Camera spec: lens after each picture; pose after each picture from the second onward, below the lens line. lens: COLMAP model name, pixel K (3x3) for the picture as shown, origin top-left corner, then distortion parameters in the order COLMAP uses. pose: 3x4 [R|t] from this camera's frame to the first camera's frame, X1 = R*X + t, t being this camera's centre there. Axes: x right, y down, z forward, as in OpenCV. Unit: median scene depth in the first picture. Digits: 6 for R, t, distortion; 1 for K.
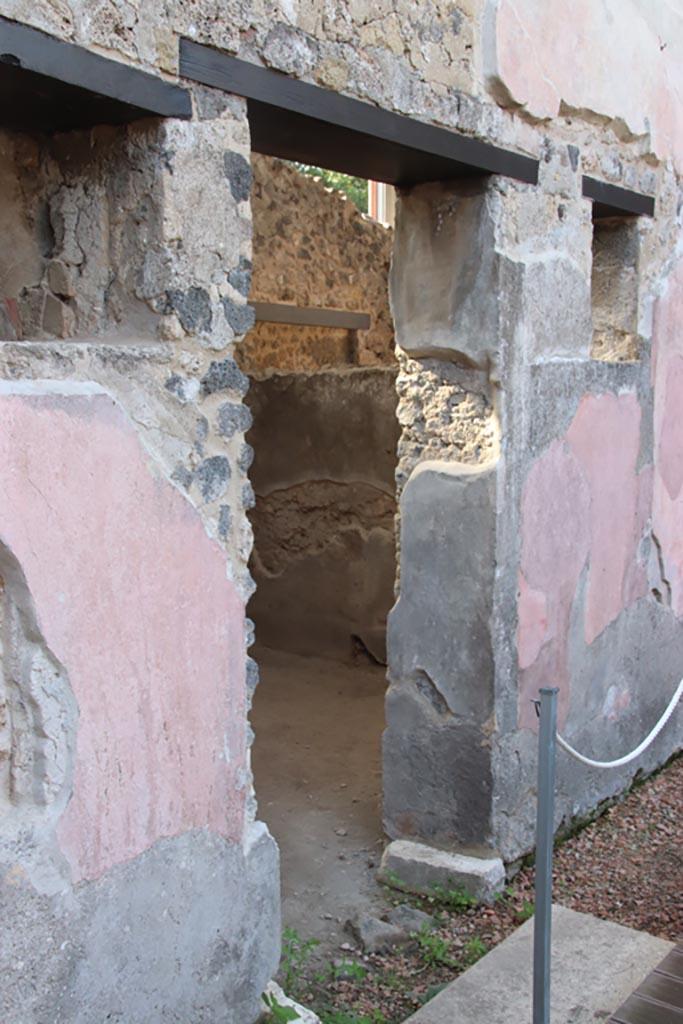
lens RADIAL K [[1128.5, 0, 349.0], [0, 1128.5, 515.8], [0, 0, 1]] dist [0.047434, 0.000000]
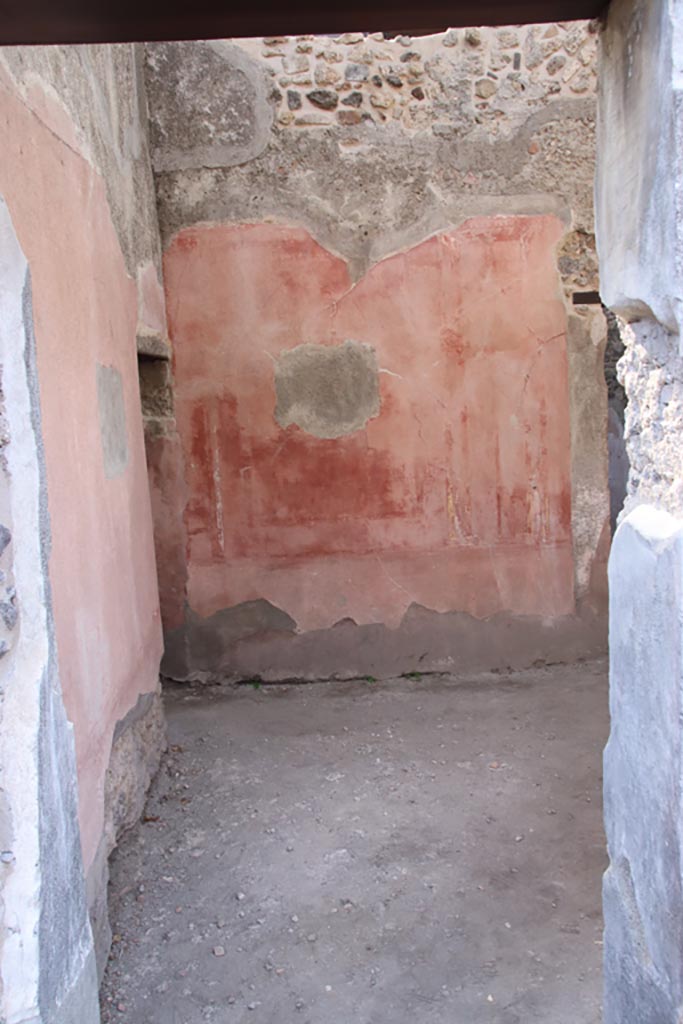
lens RADIAL K [[943.5, 0, 336.6], [0, 943.5, 514.7], [0, 0, 1]] dist [-0.046202, 0.000000]
pose [[0.626644, 0.065102, -0.776581, 0.341249], [-0.030641, 0.997792, 0.058921, -0.067155], [0.778703, -0.013128, 0.627256, 0.598091]]
